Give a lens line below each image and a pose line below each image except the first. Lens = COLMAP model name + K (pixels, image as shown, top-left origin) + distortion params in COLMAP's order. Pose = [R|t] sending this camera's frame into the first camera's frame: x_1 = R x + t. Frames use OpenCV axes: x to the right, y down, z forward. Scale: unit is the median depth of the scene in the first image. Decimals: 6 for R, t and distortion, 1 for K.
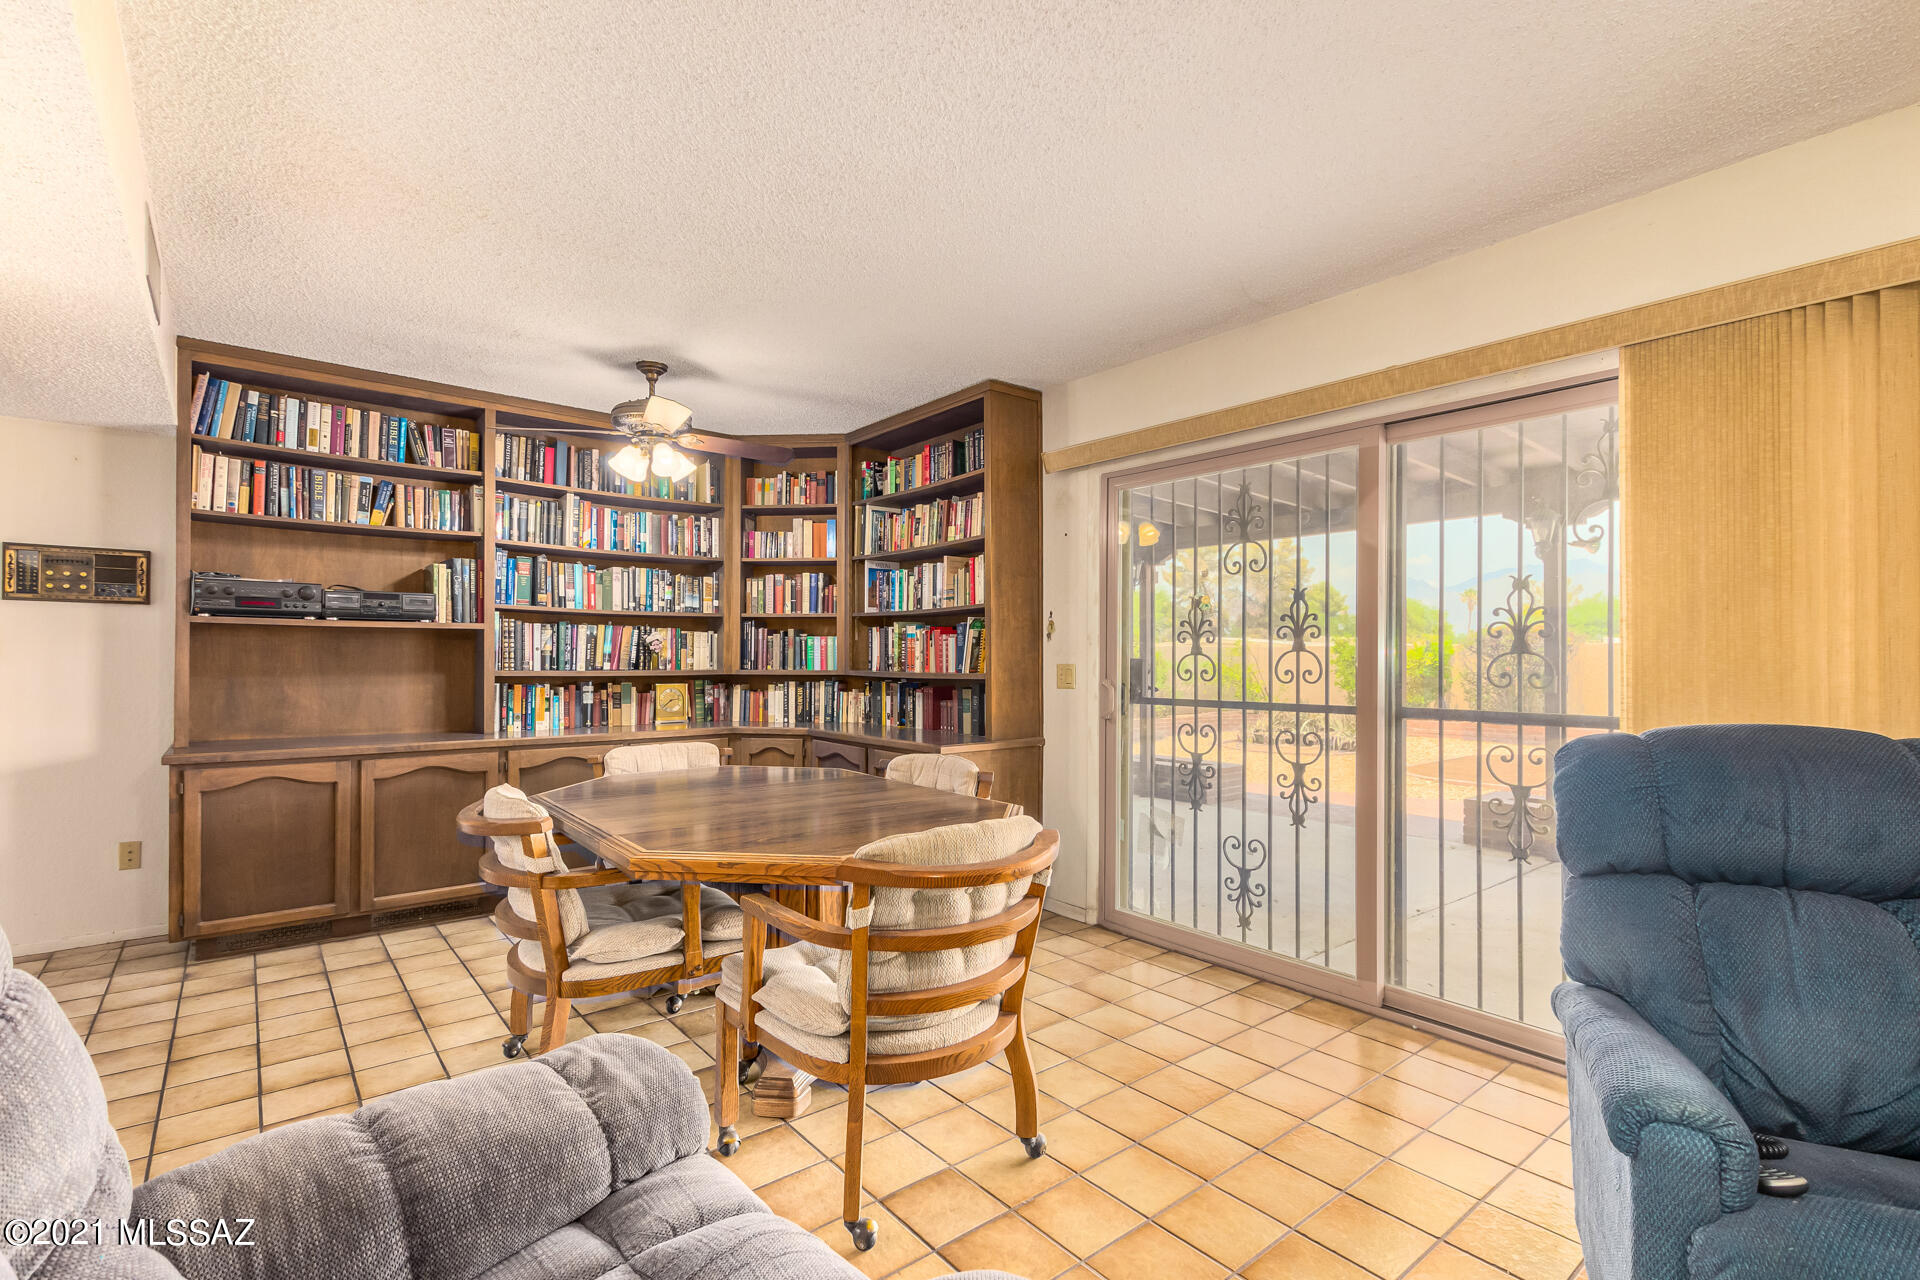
lens RADIAL K [[880.9, 0, 961.5], [0, 880.9, 638.4], [0, 0, 1]] dist [-0.002806, -0.000114]
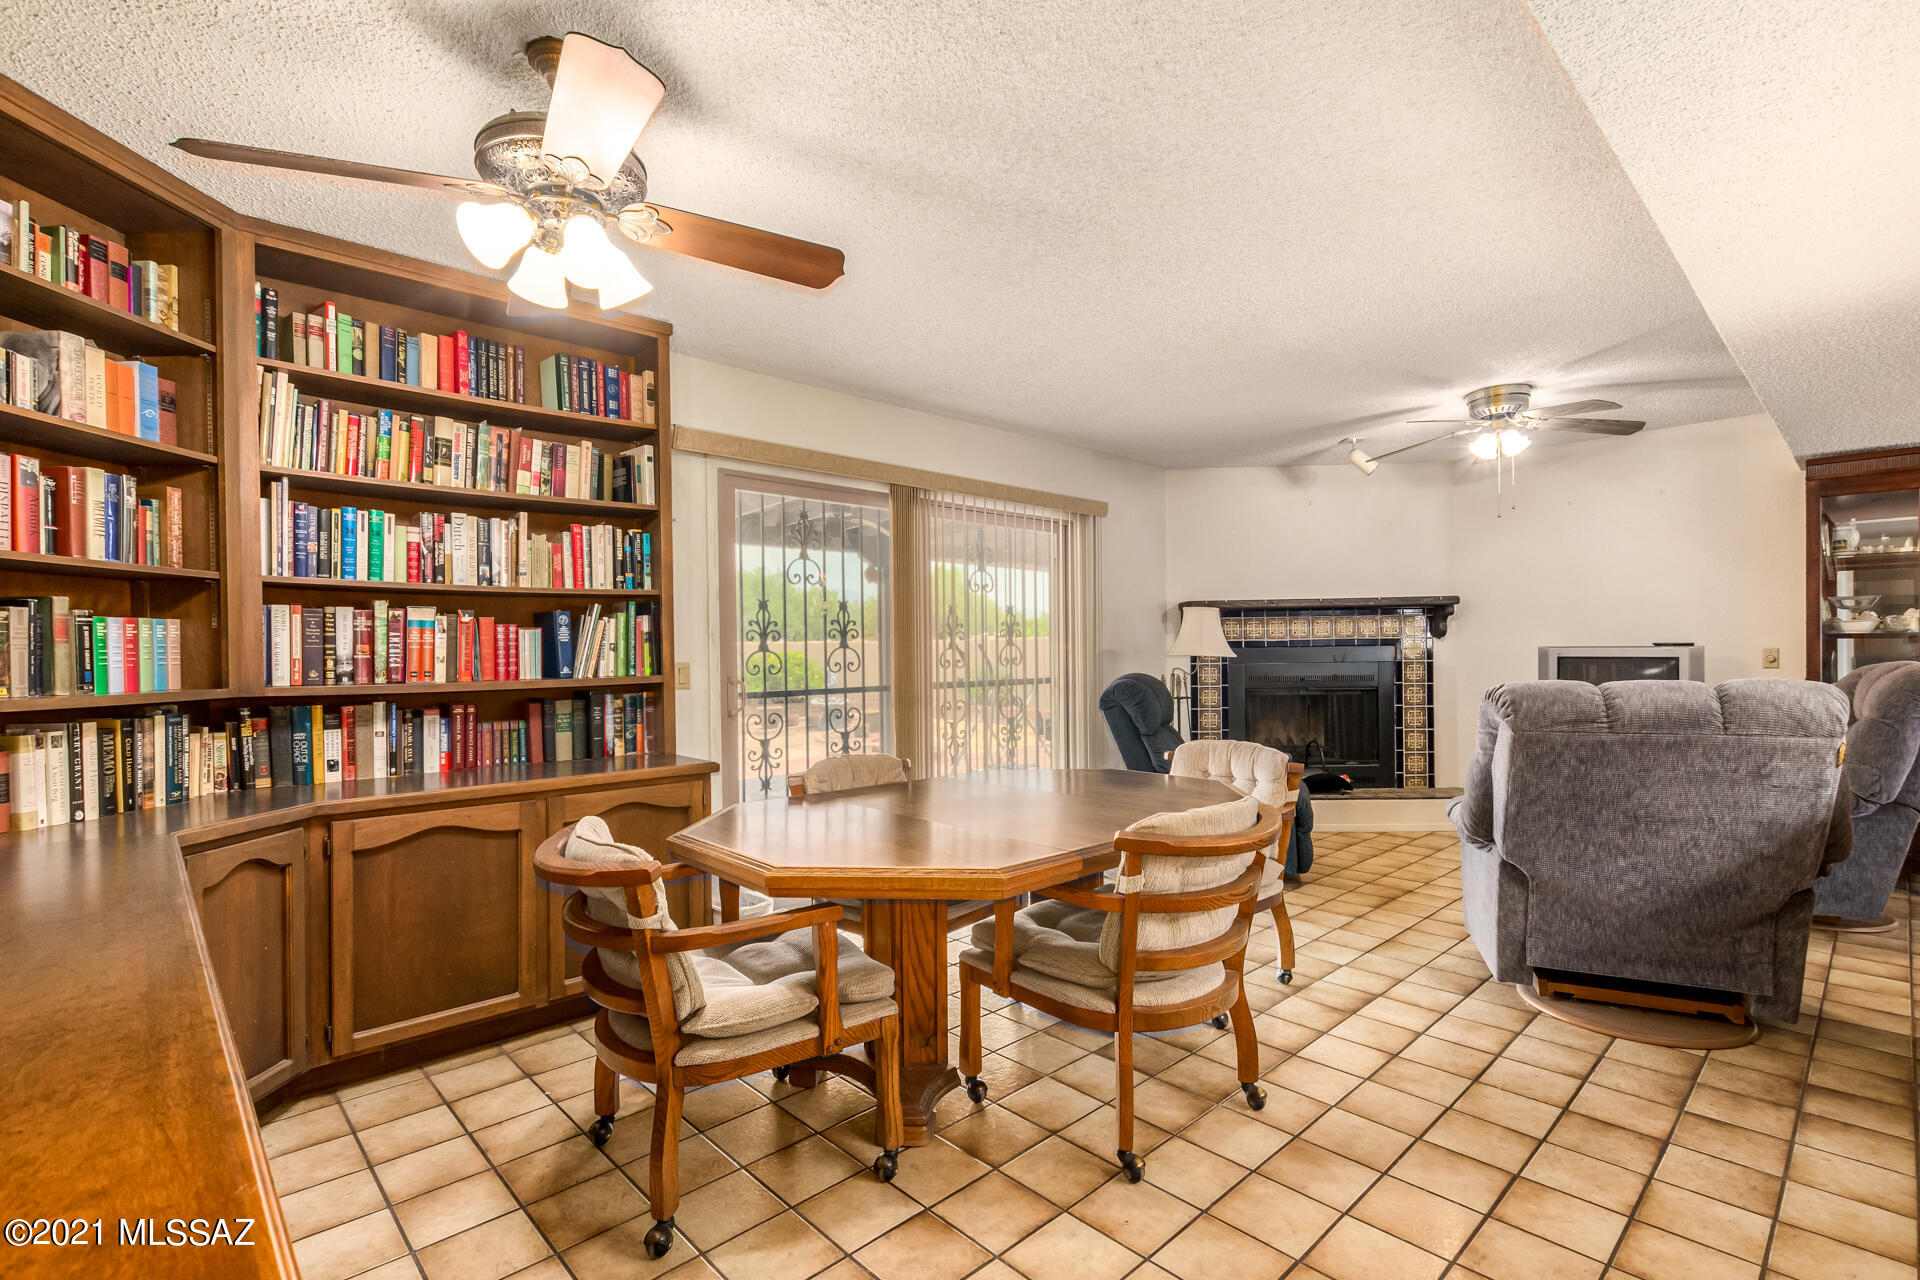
lens RADIAL K [[880.9, 0, 955.1], [0, 880.9, 658.6], [0, 0, 1]] dist [-0.002806, -0.000114]
pose [[-0.071326, -0.002104, 0.997451, -0.723880], [0.000724, 0.999997, 0.002162, 0.020466], [-0.997453, 0.000876, -0.071324, 0.696169]]
